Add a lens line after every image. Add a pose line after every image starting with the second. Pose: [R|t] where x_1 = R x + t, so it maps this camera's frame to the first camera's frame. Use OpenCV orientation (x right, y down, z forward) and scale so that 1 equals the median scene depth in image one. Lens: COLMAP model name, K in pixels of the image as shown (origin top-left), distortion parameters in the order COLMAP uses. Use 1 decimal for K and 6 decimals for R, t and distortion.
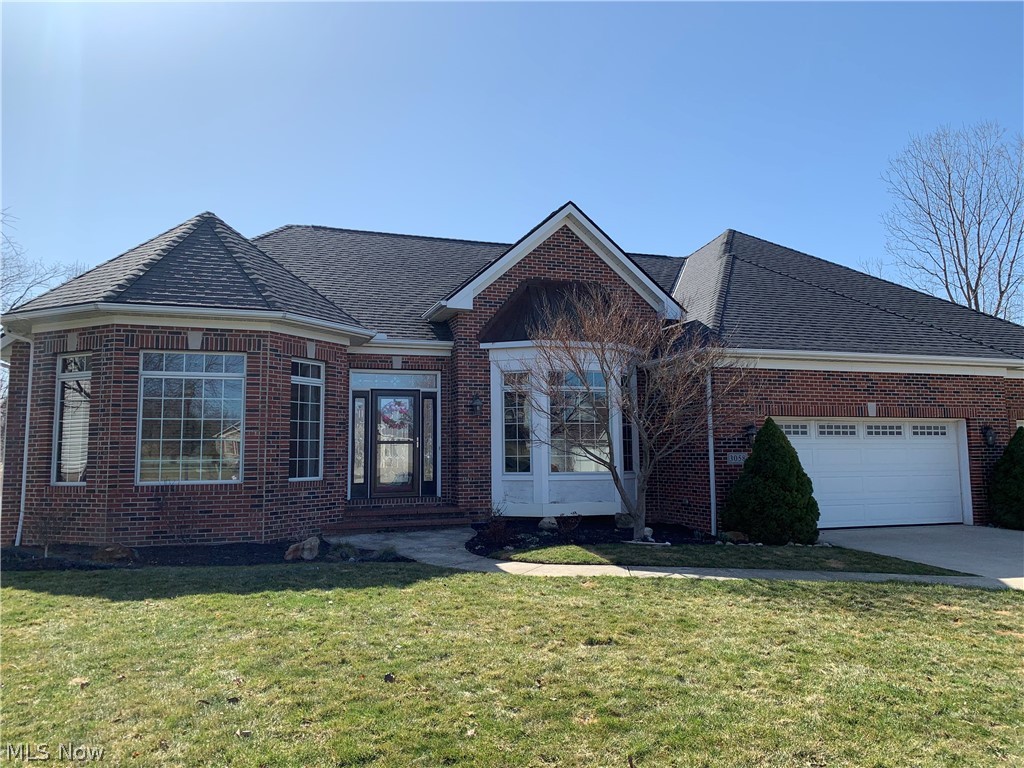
lens RADIAL K [[736.6, 0, 512.8], [0, 736.6, 389.2], [0, 0, 1]] dist [0.061348, -0.066934]
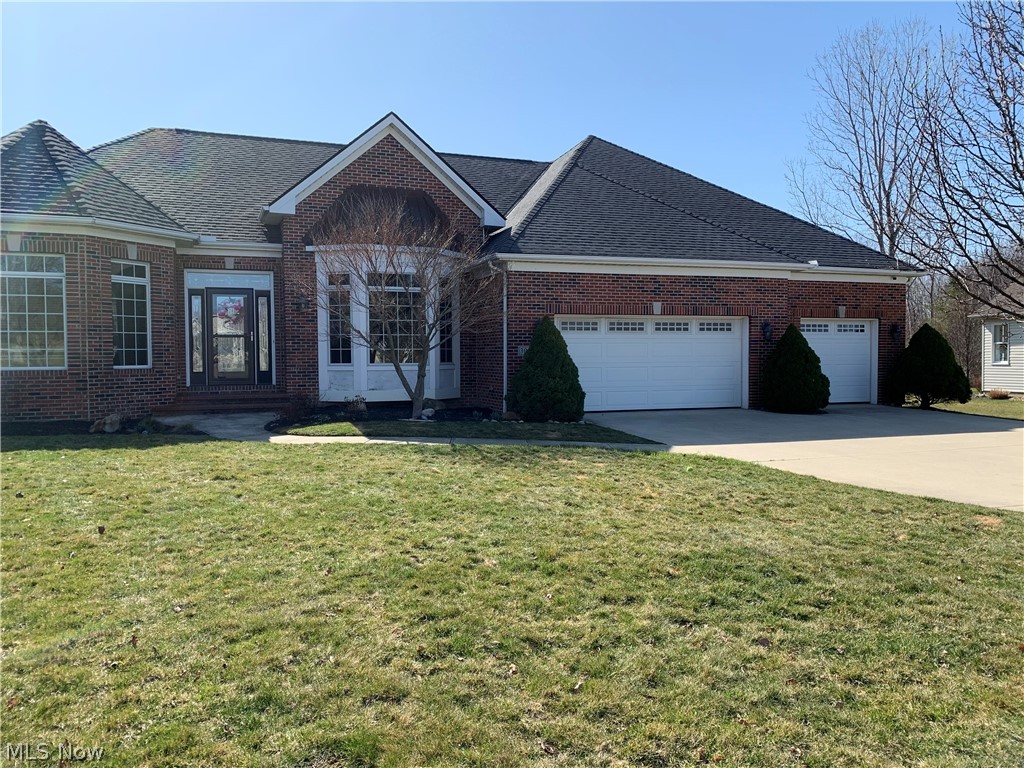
lens RADIAL K [[736.6, 0, 512.8], [0, 736.6, 389.2], [0, 0, 1]] dist [0.061348, -0.066934]
pose [[0.999850, 0.001935, 0.017199, 0.246784], [-0.004277, 0.990535, 0.137195, -0.004085], [-0.016771, -0.137248, 0.990395, -0.130416]]
